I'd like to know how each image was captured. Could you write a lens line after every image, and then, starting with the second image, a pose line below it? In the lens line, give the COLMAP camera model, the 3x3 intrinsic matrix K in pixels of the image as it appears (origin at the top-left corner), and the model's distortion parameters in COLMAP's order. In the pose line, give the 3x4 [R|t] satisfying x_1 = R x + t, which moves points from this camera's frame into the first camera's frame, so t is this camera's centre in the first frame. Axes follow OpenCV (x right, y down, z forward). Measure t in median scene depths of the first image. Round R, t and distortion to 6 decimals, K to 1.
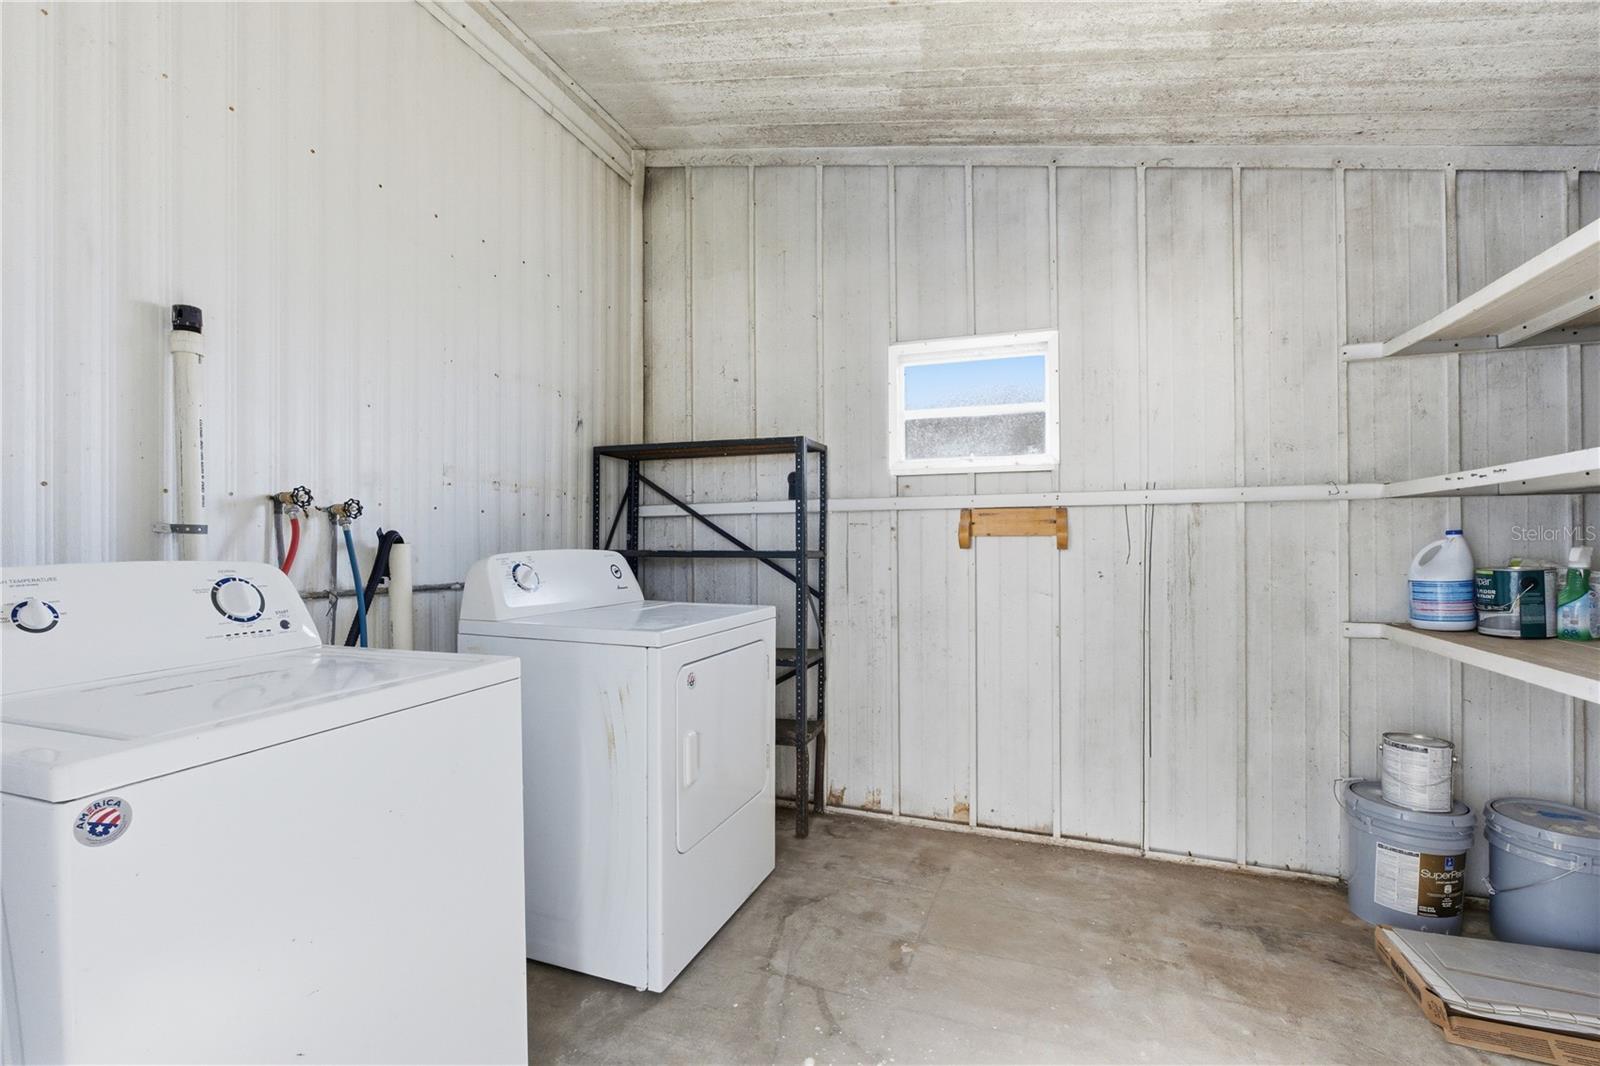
lens RADIAL K [[710.6, 0, 804.8], [0, 710.6, 541.1], [0, 0, 1]] dist [-0.009827, 0.003119]
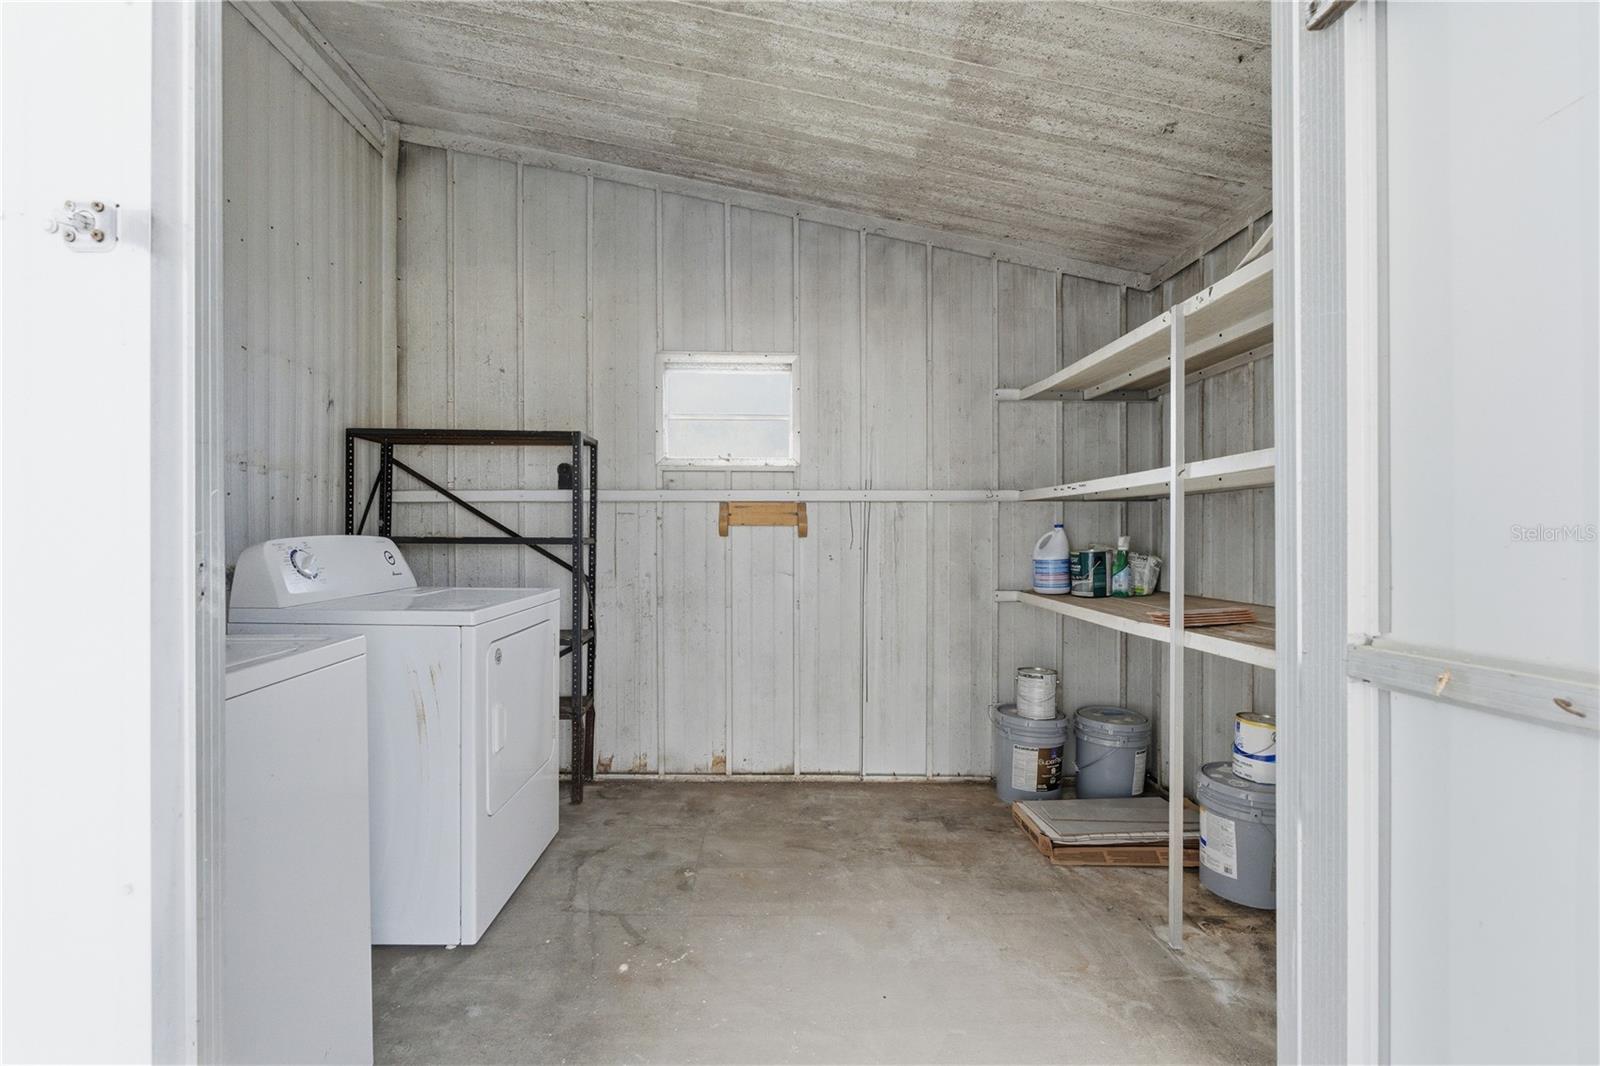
lens RADIAL K [[710.6, 0, 790.5], [0, 710.6, 531.6], [0, 0, 1]] dist [-0.009827, 0.003119]
pose [[0.929435, 0.006301, 0.368932, -0.110500], [-0.007152, 0.999974, 0.000939, 0.001238], [-0.368916, -0.003511, 0.929456, -0.128312]]
